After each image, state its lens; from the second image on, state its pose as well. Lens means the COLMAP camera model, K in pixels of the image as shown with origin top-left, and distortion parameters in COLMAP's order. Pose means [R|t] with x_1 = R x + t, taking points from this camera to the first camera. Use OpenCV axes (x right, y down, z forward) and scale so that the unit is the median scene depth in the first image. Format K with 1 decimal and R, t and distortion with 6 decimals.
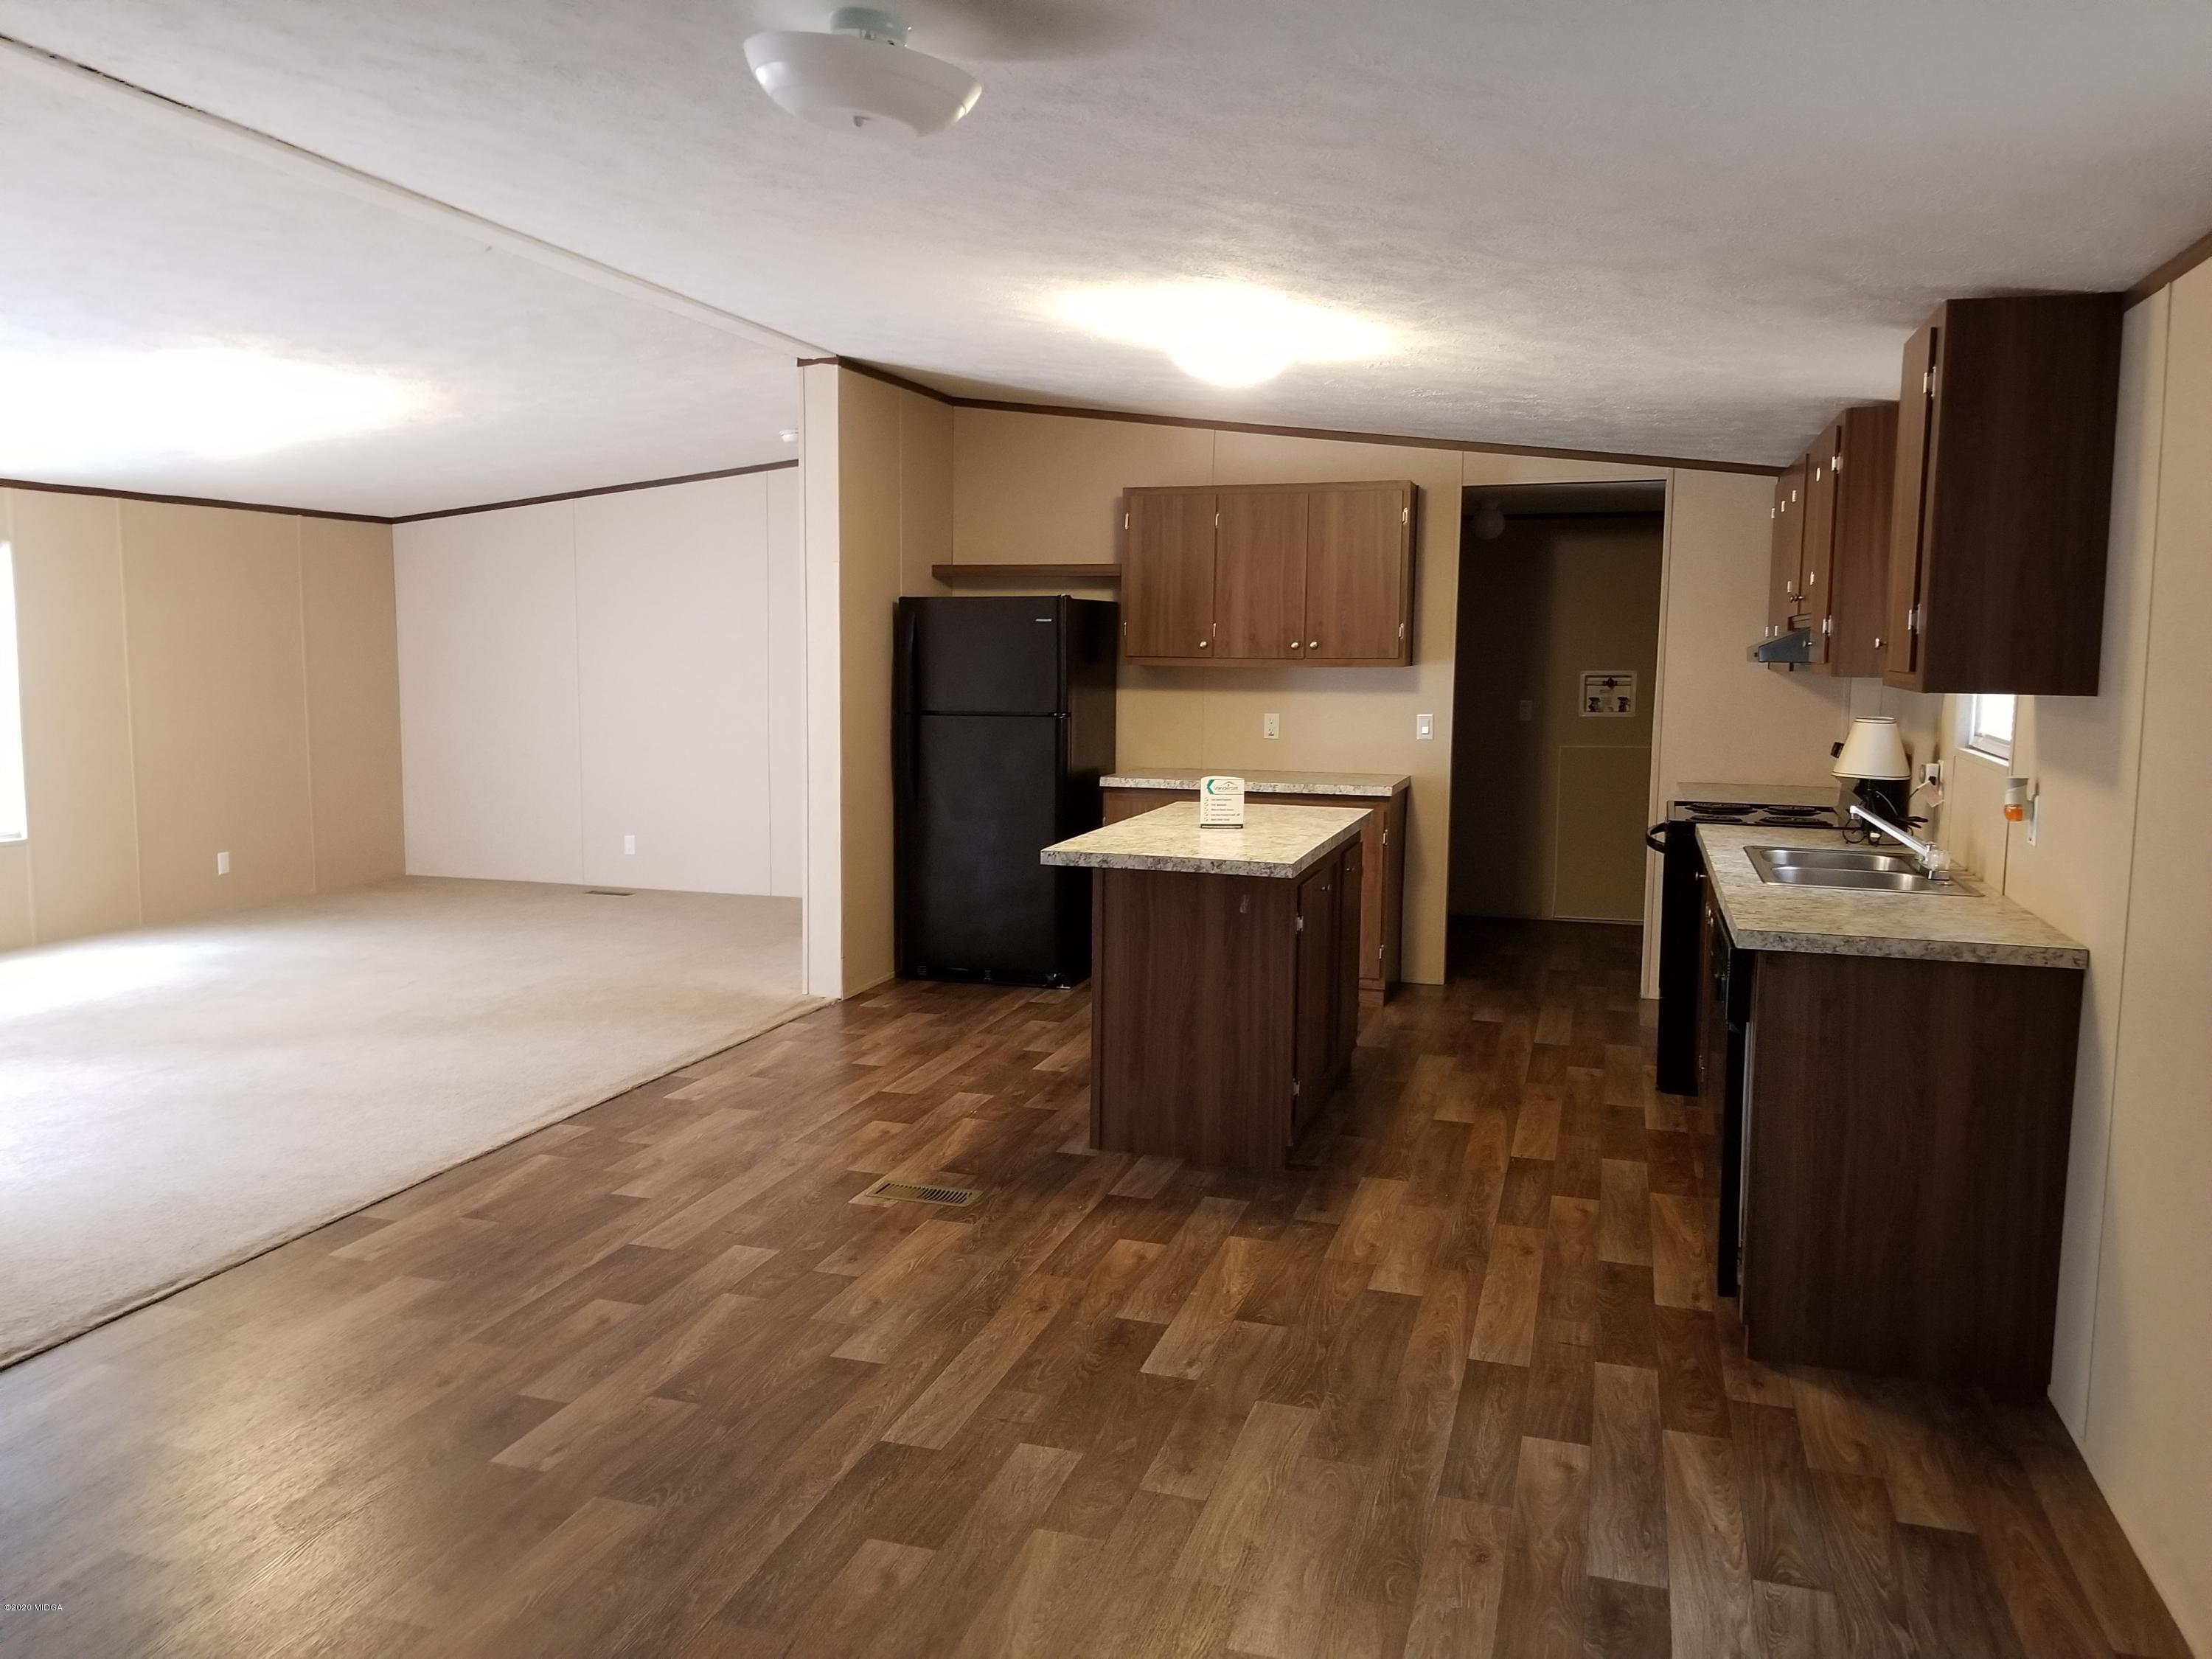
lens RADIAL K [[1714.7, 0, 1092.1], [0, 1714.7, 787.3], [0, 0, 1]] dist [0.072668, -0.133467]
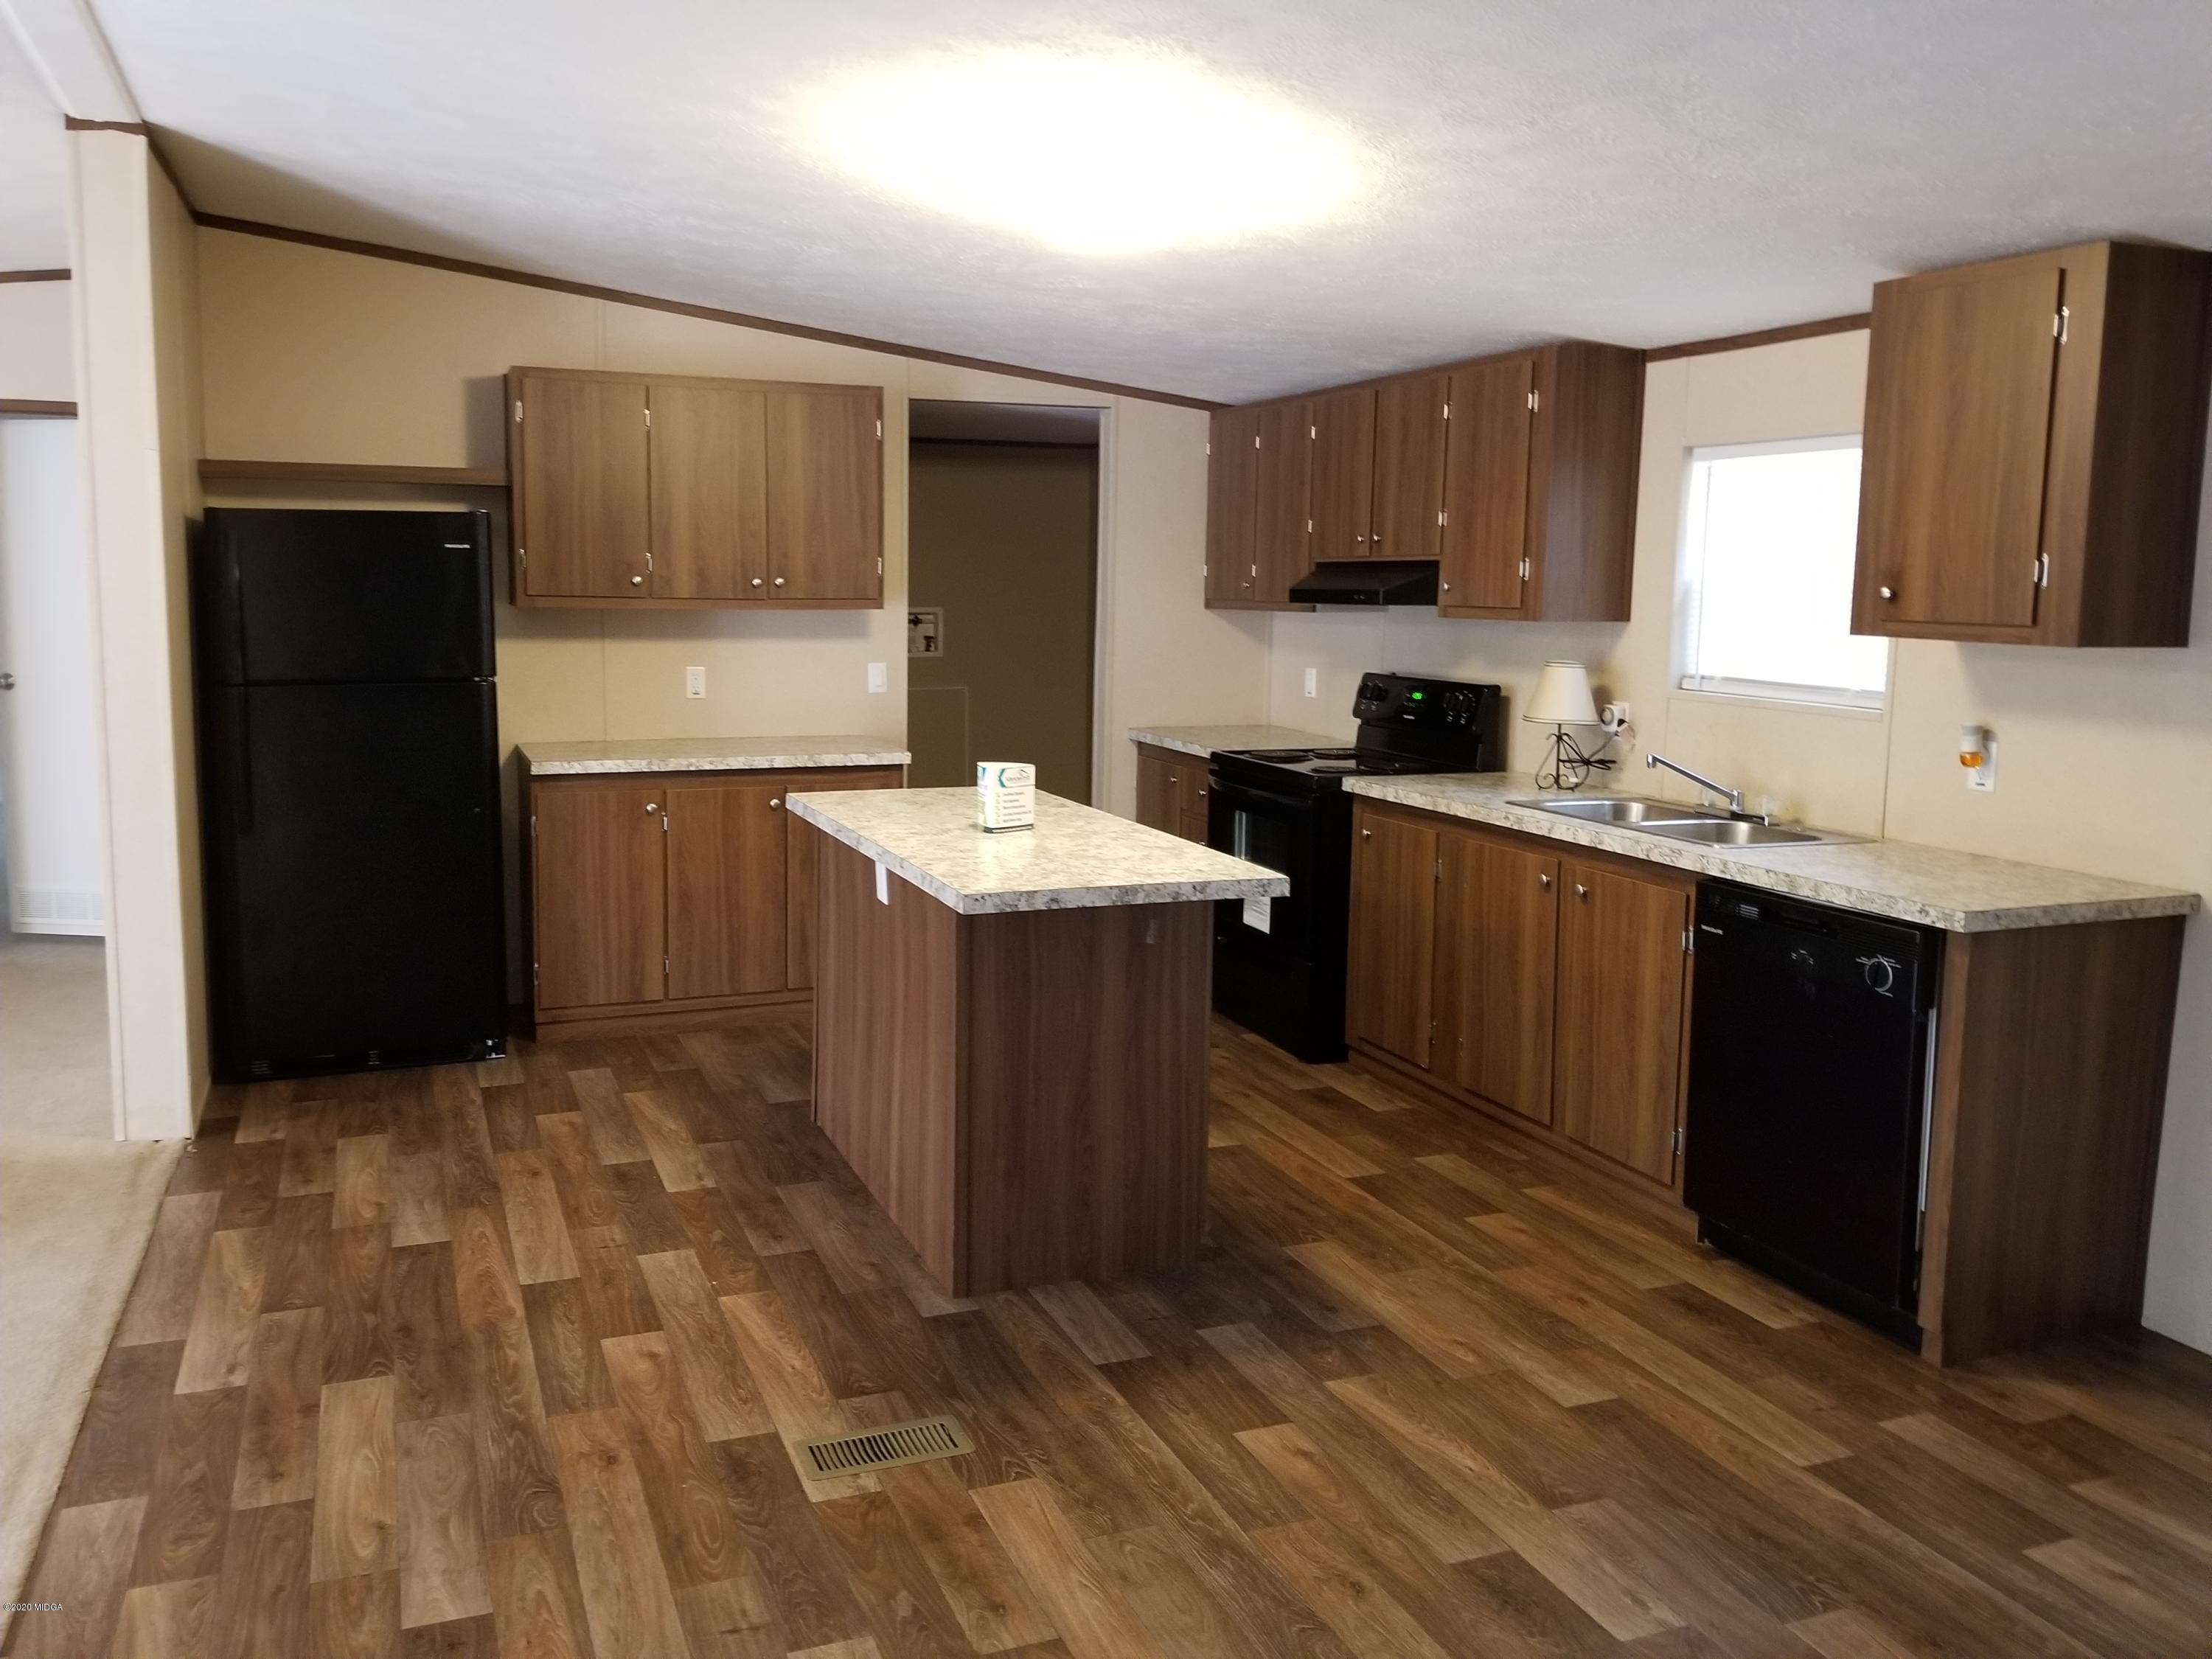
lens RADIAL K [[1714.7, 0, 1092.1], [0, 1714.7, 787.3], [0, 0, 1]] dist [0.072668, -0.133467]
pose [[0.788917, -0.074584, 0.609957, -0.389209], [0.047948, 0.997052, 0.059902, -0.042874], [-0.612627, -0.018012, 0.790167, 0.413281]]
